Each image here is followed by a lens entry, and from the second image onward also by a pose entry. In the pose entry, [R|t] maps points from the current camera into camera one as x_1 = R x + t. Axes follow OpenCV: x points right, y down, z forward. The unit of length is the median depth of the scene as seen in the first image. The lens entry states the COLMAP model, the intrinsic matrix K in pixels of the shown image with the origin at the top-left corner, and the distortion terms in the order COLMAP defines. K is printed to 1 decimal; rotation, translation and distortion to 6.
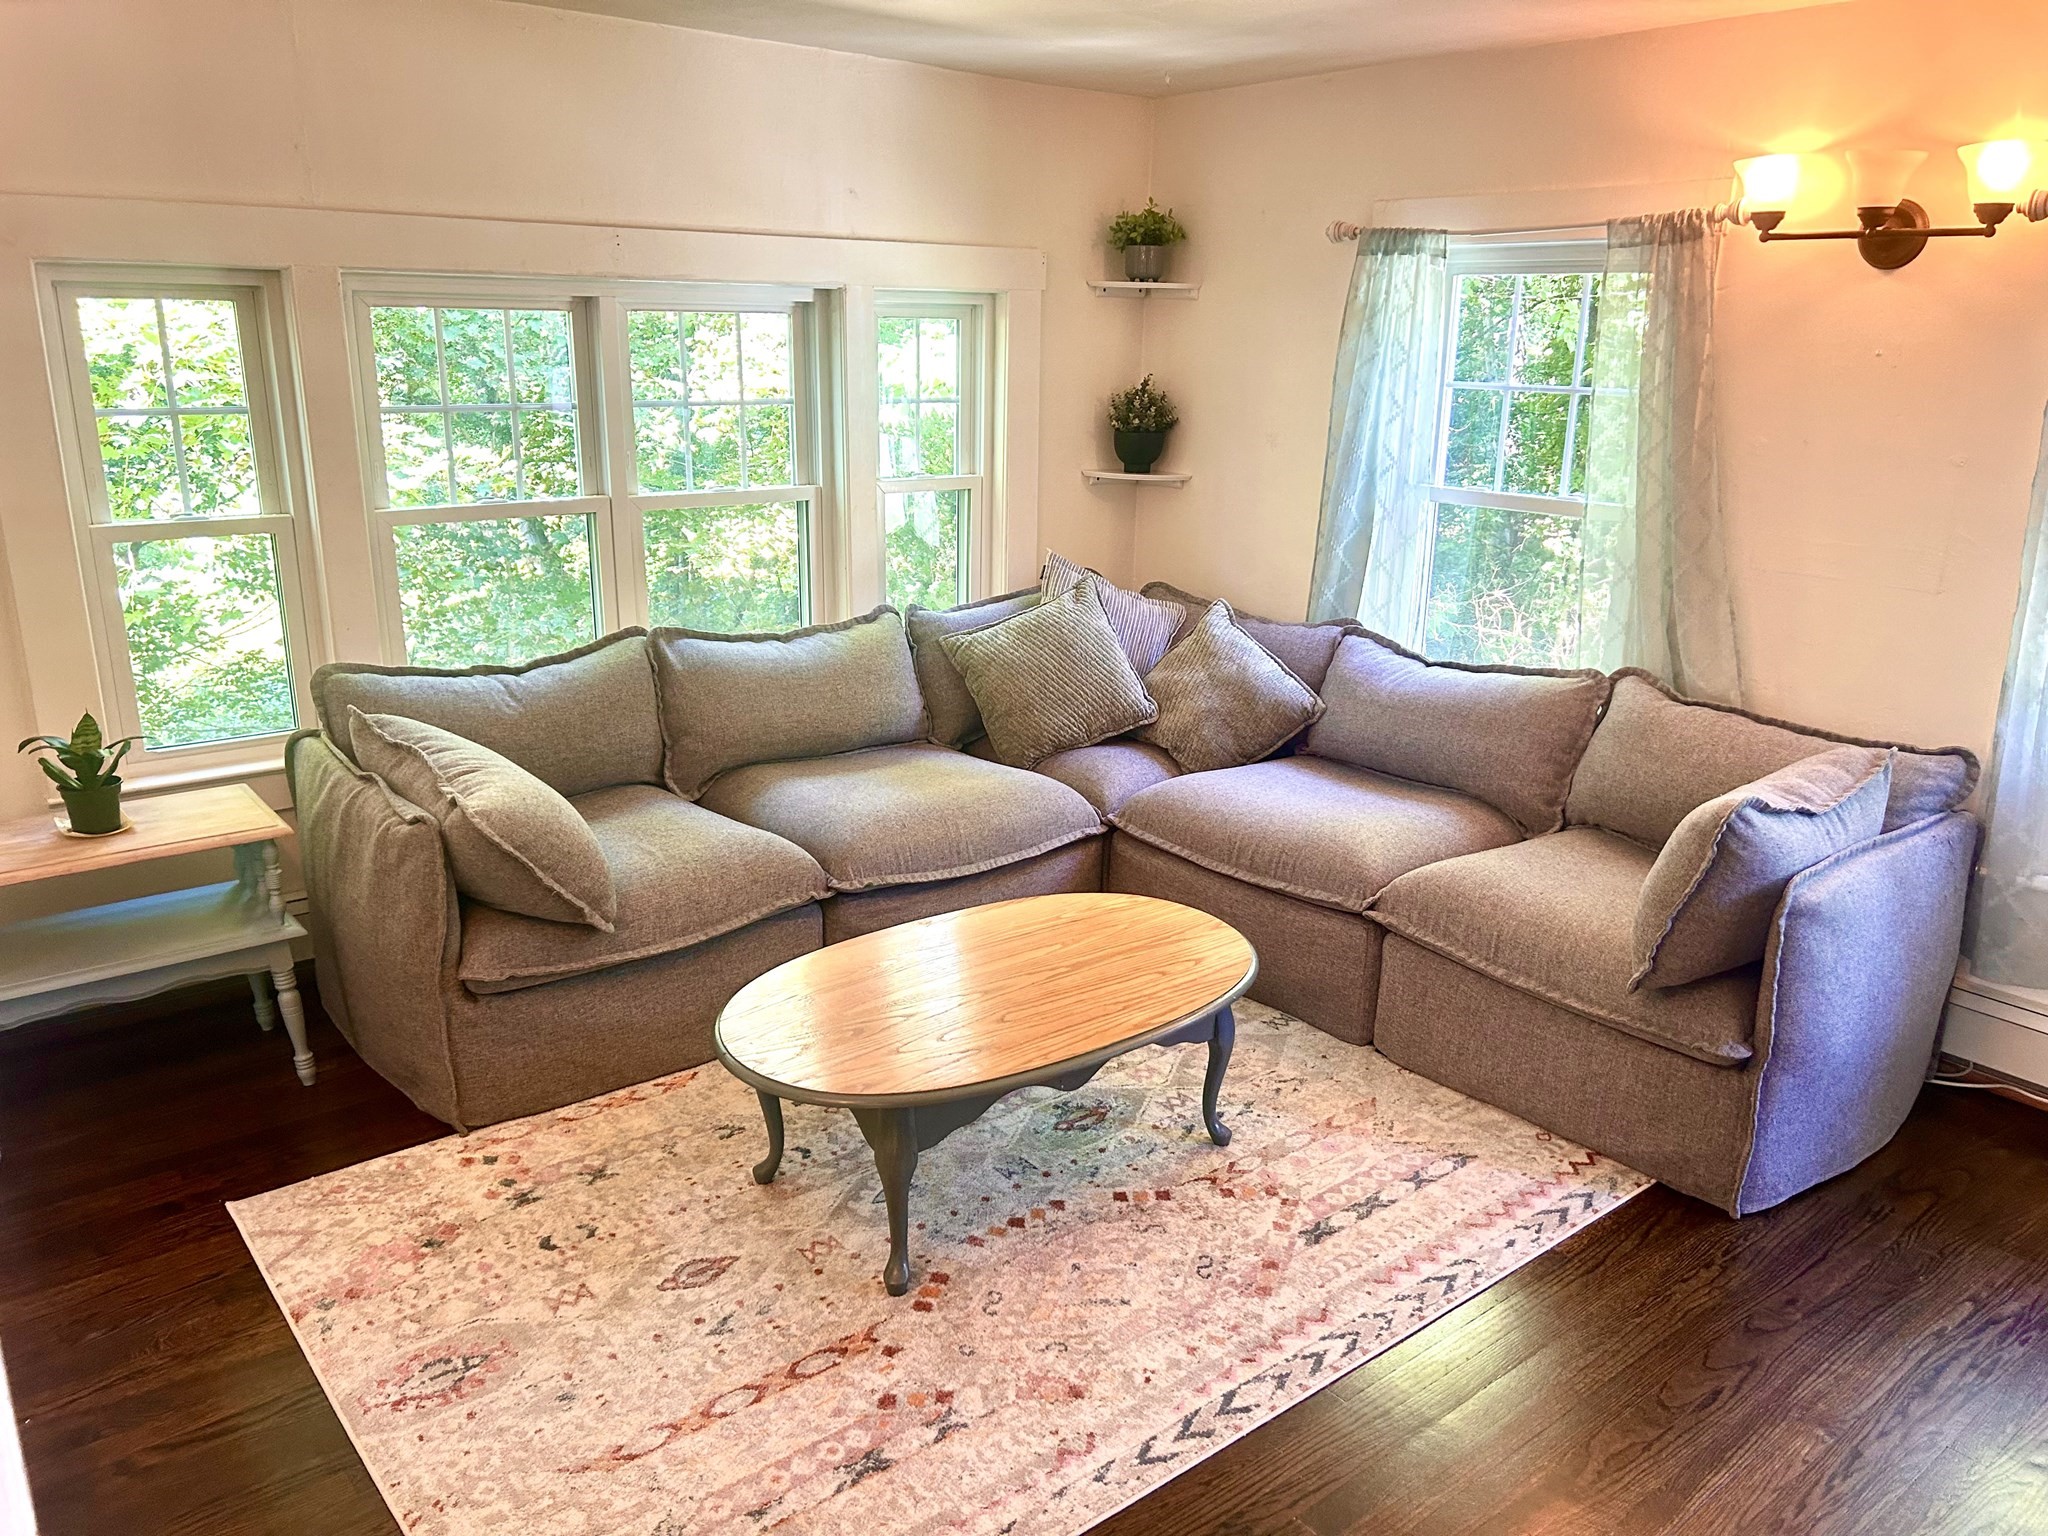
lens RADIAL K [[1533.2, 0, 1029.3], [0, 1533.2, 769.7], [0, 0, 1]] dist [0.113885, -0.212195]
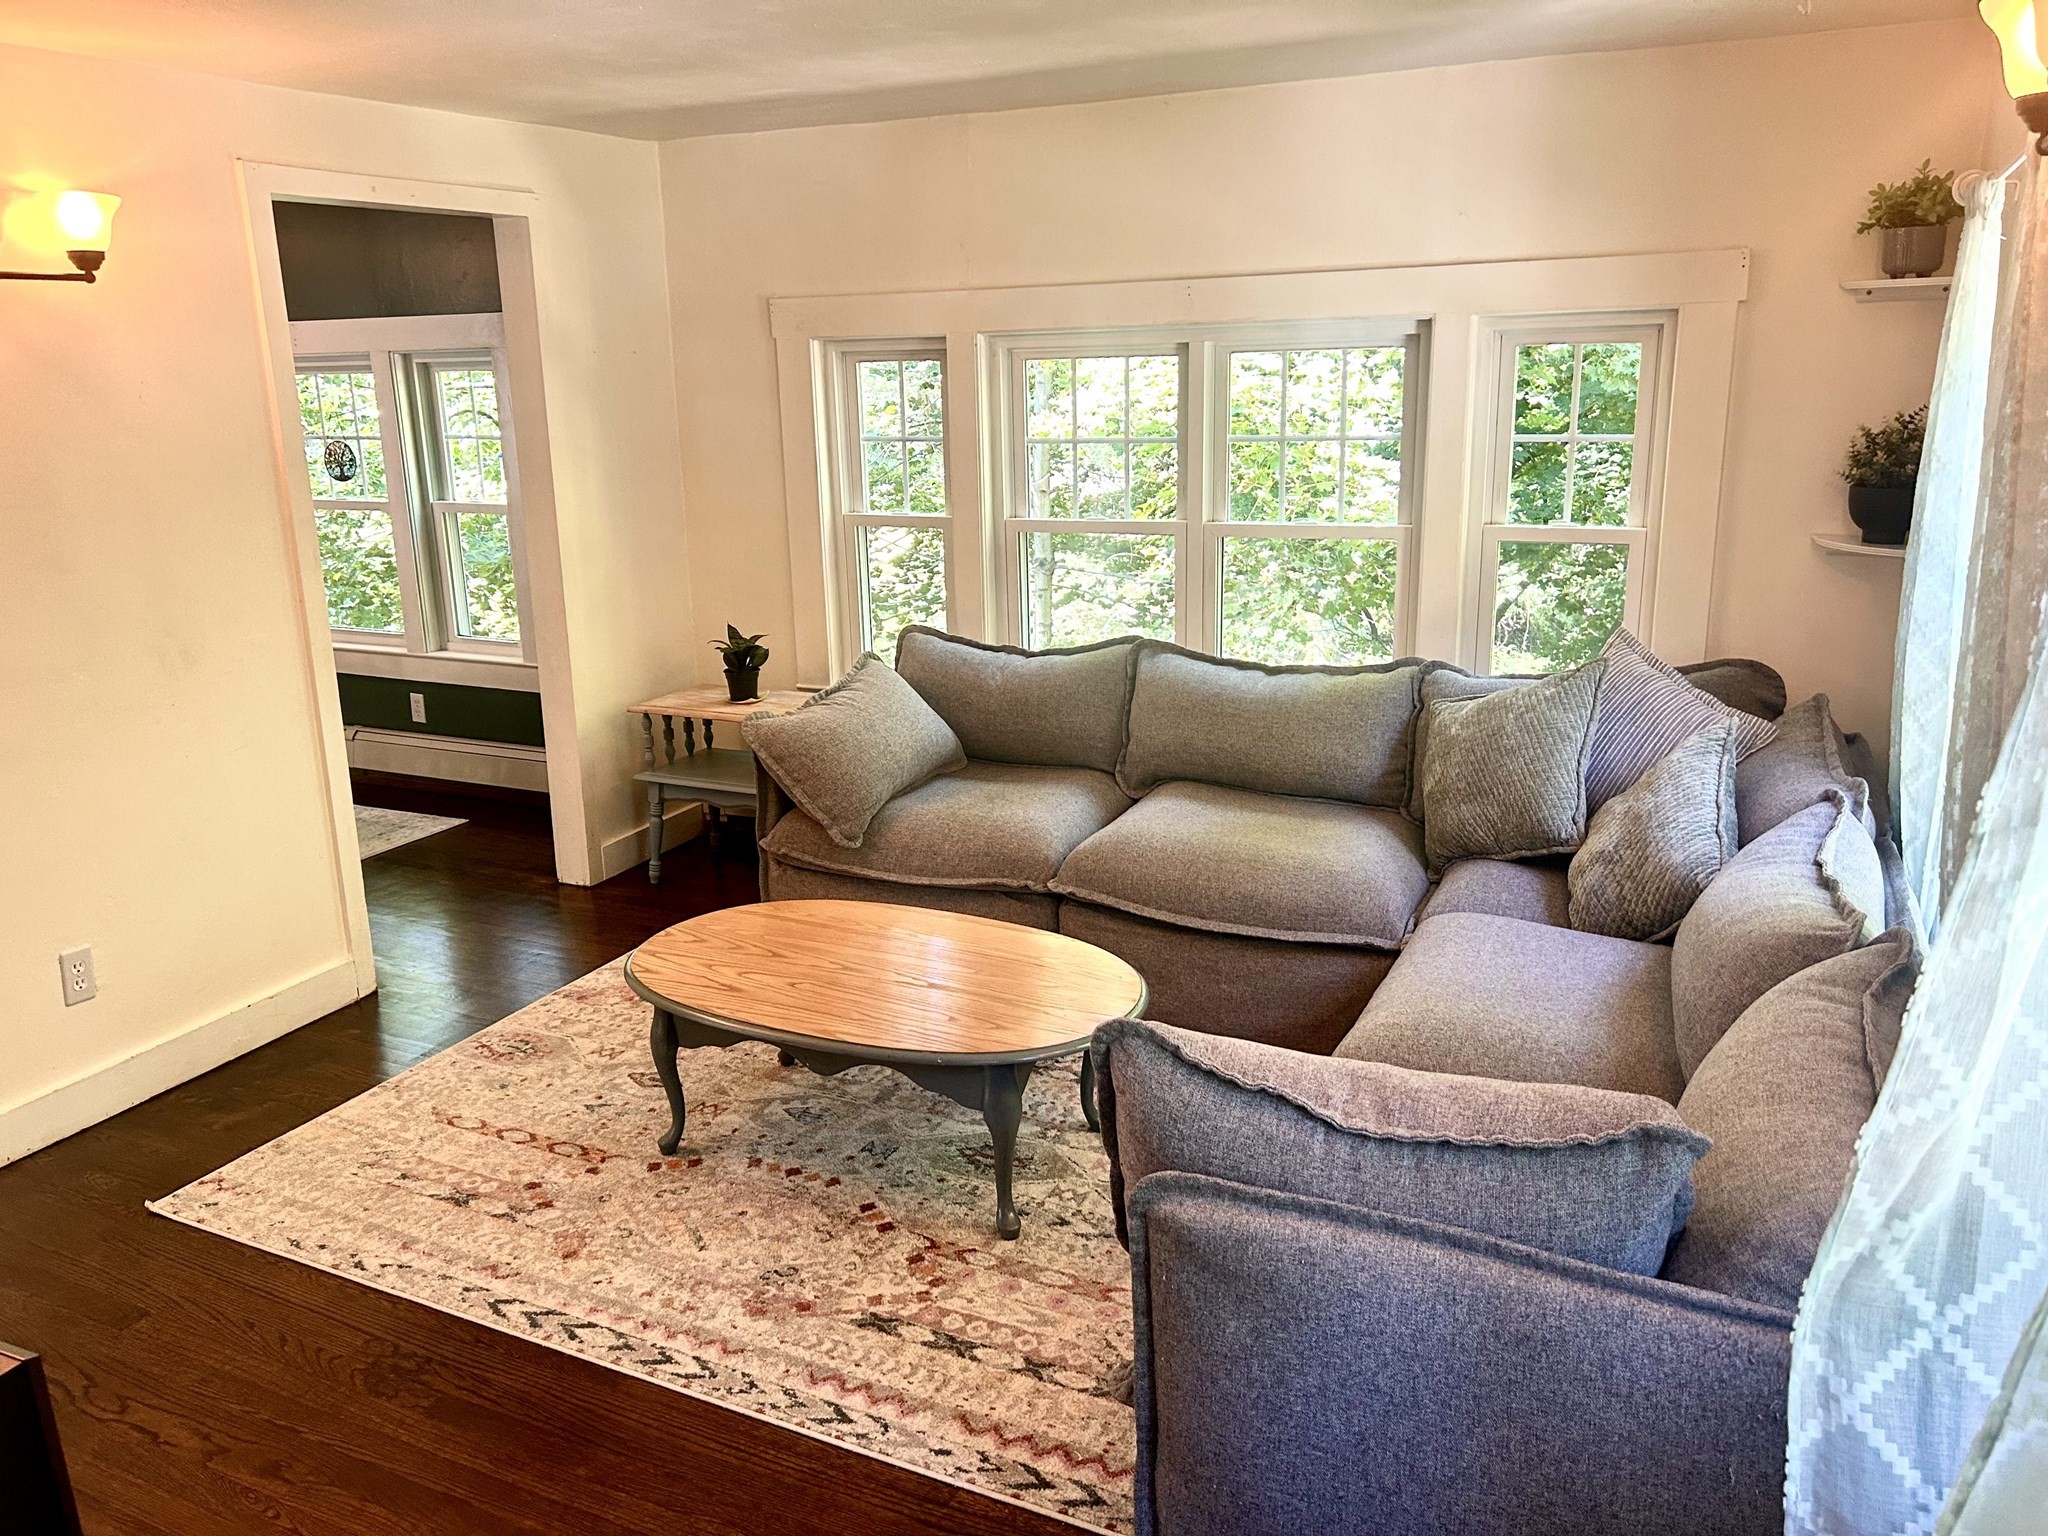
lens RADIAL K [[1533.2, 0, 1029.3], [0, 1533.2, 769.7], [0, 0, 1]] dist [0.113885, -0.212195]
pose [[0.409650, 0.207729, -0.888277, 0.975045], [-0.223053, 0.966981, 0.123268, -0.159393], [0.884553, 0.147636, 0.442458, 0.606821]]
